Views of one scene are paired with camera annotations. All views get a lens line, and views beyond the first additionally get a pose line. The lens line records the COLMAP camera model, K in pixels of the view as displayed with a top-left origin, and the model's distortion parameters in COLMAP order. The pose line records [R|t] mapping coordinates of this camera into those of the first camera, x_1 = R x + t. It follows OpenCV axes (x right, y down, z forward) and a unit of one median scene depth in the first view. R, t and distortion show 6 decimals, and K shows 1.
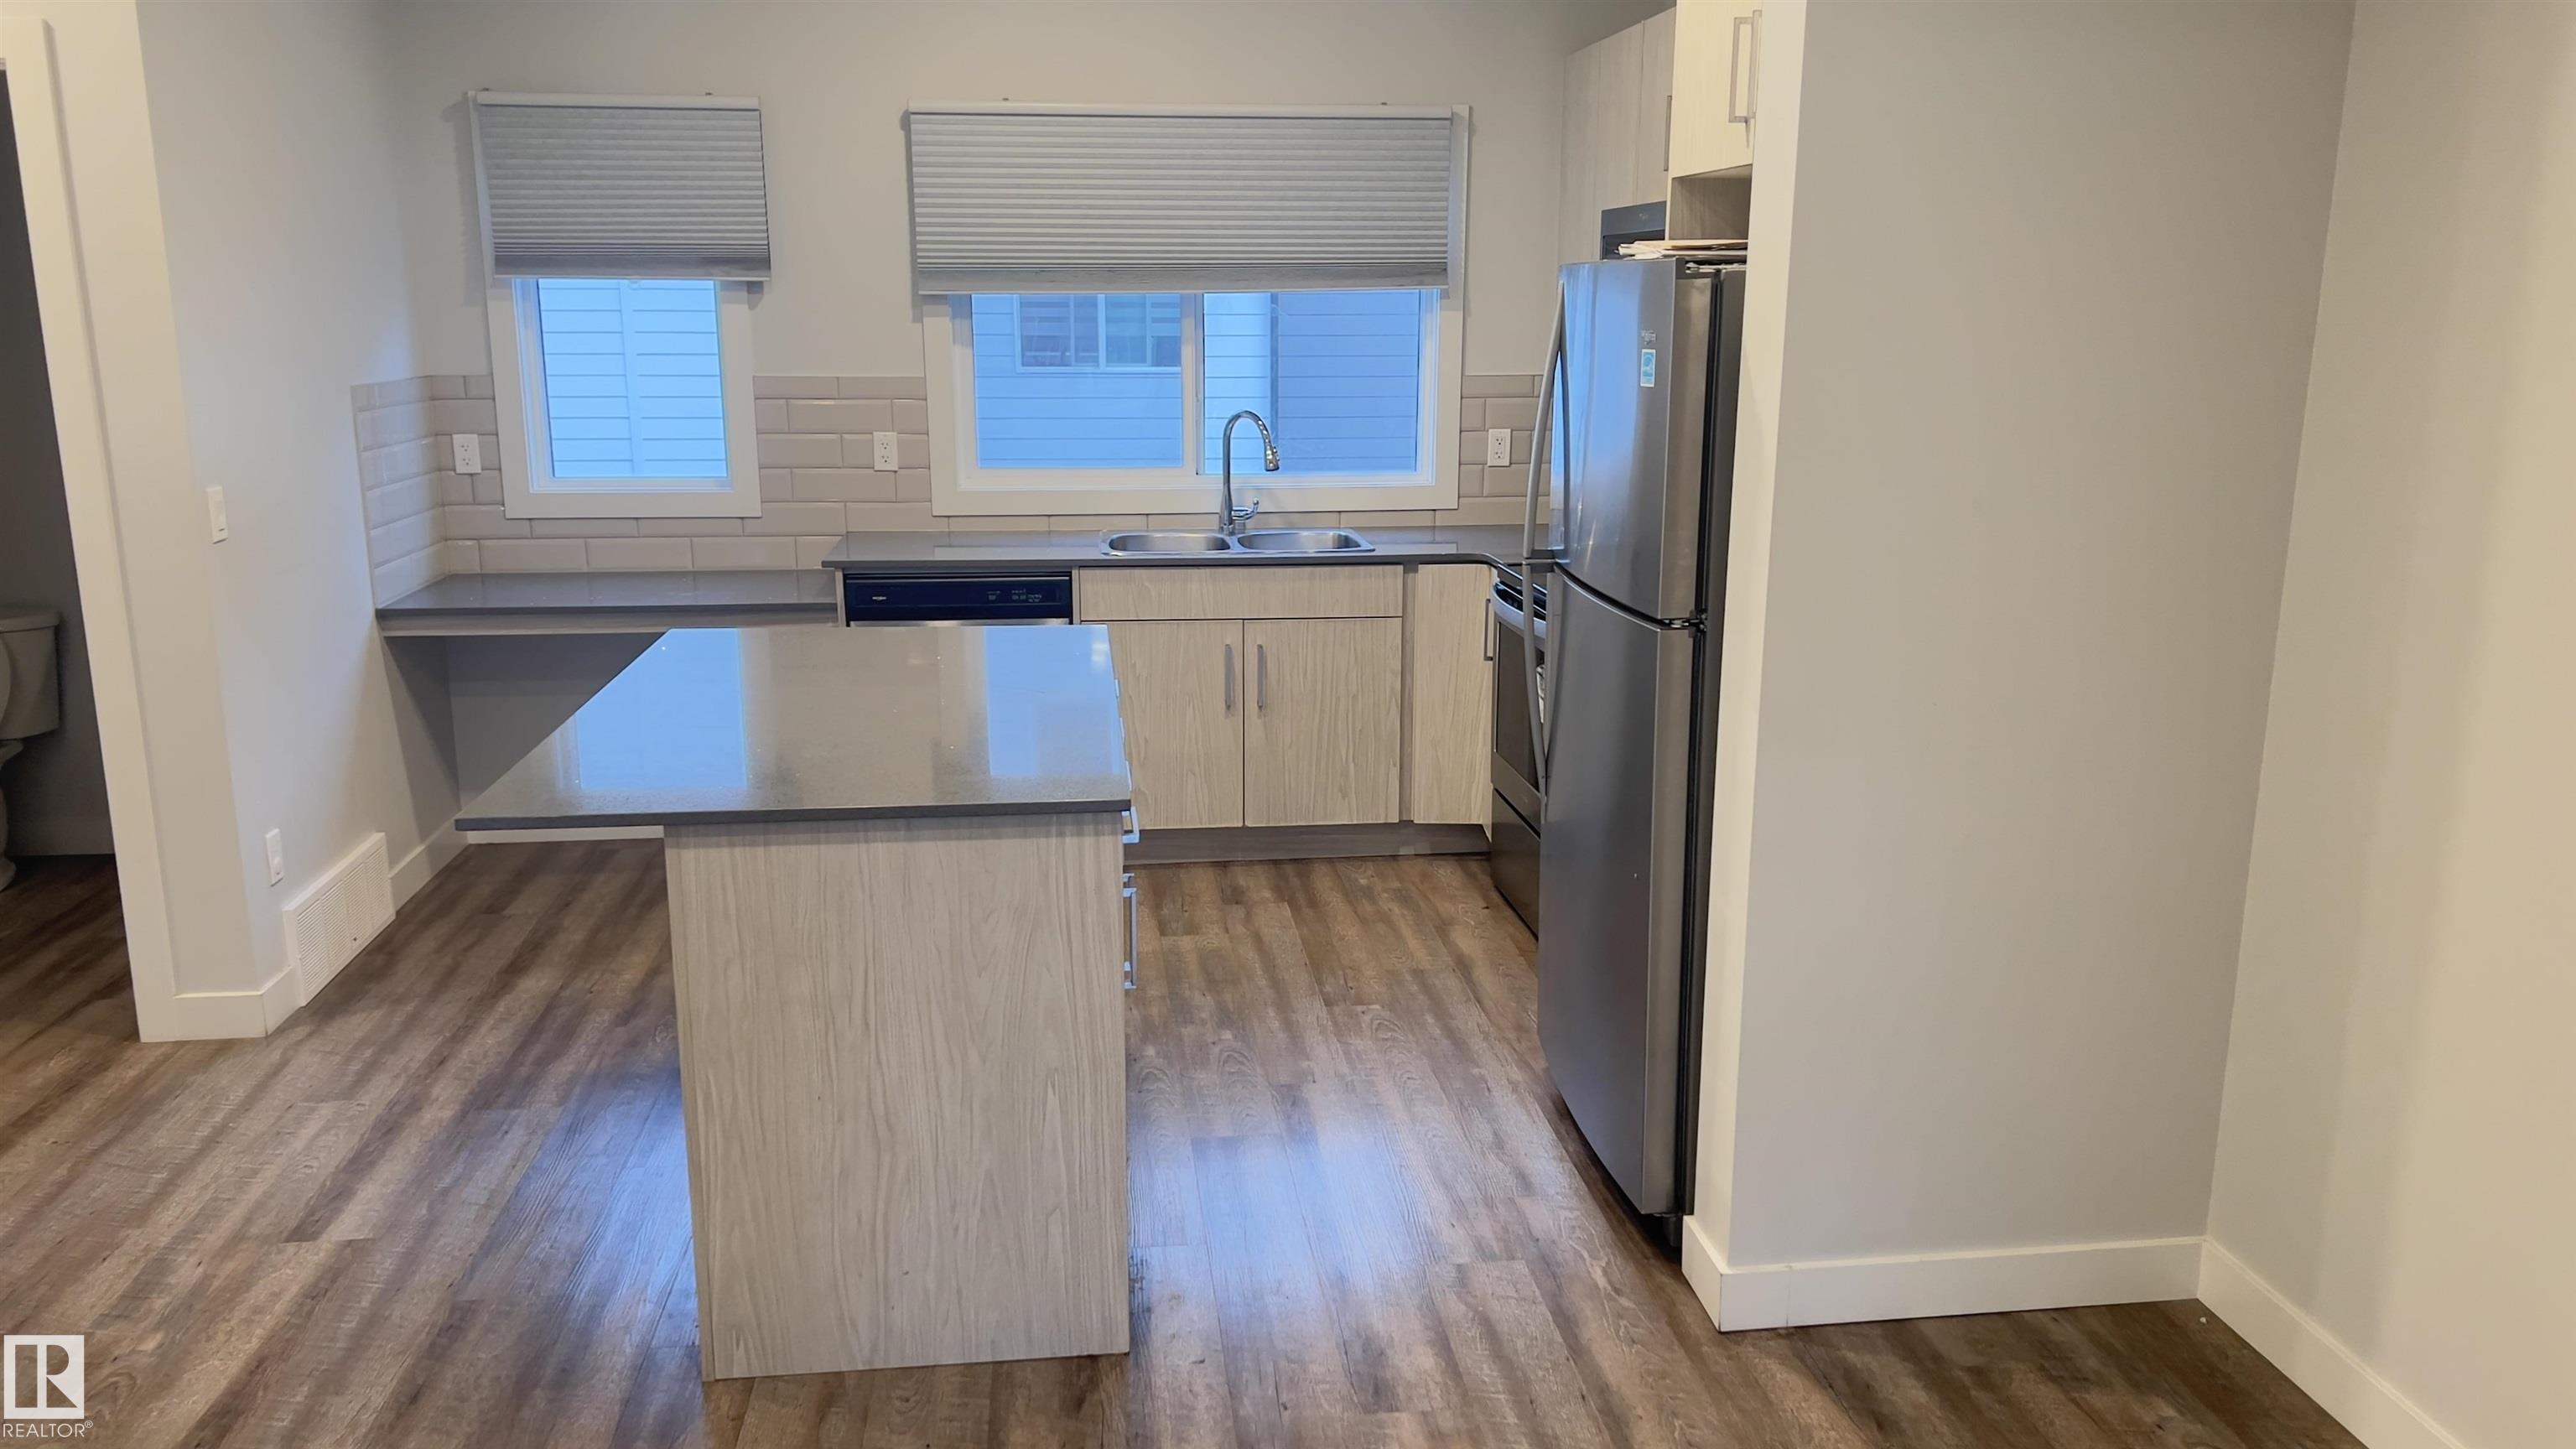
lens RADIAL K [[1910.2, 0, 1289.8], [0, 1910.2, 748.8], [0, 0, 1]] dist [0.052884, -0.049078]
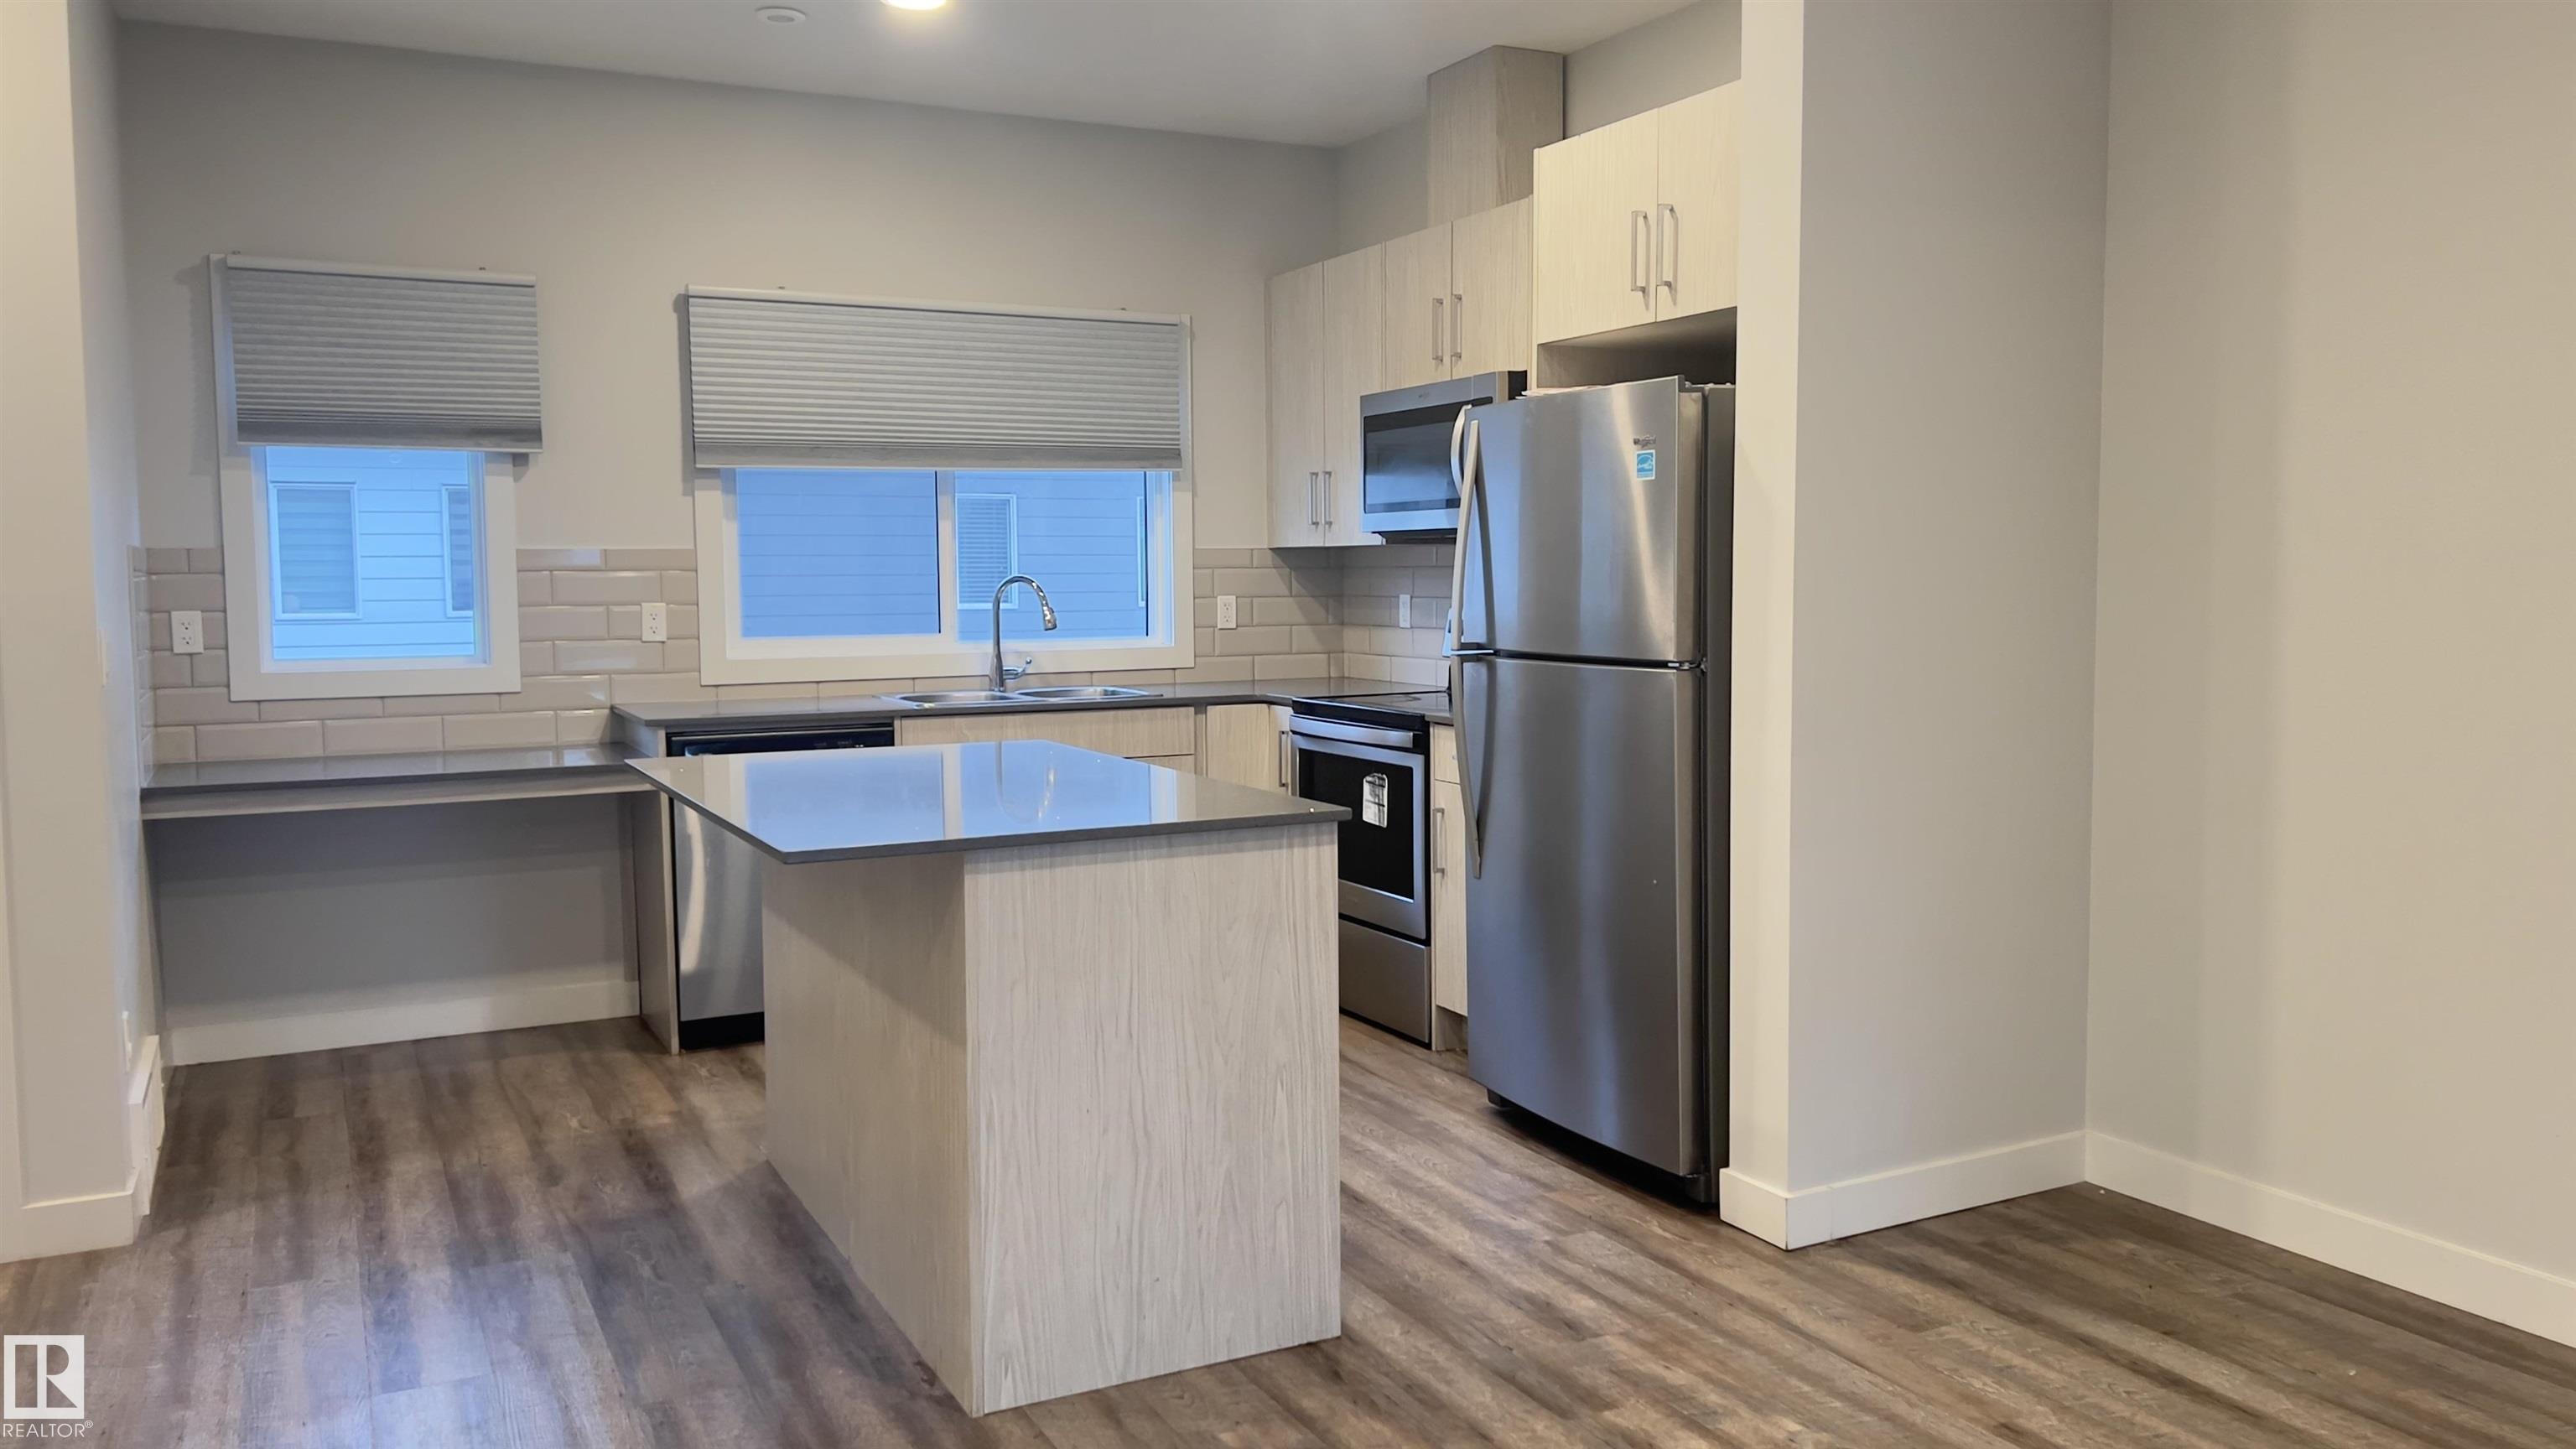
lens RADIAL K [[1910.2, 0, 1304.2], [0, 1910.2, 708.2], [0, 0, 1]] dist [0.052884, -0.049078]
pose [[0.935157, -0.034951, 0.352505, -0.268779], [0.091057, 0.985400, -0.143860, 0.067731], [-0.342330, 0.166630, 0.924686, -0.031159]]
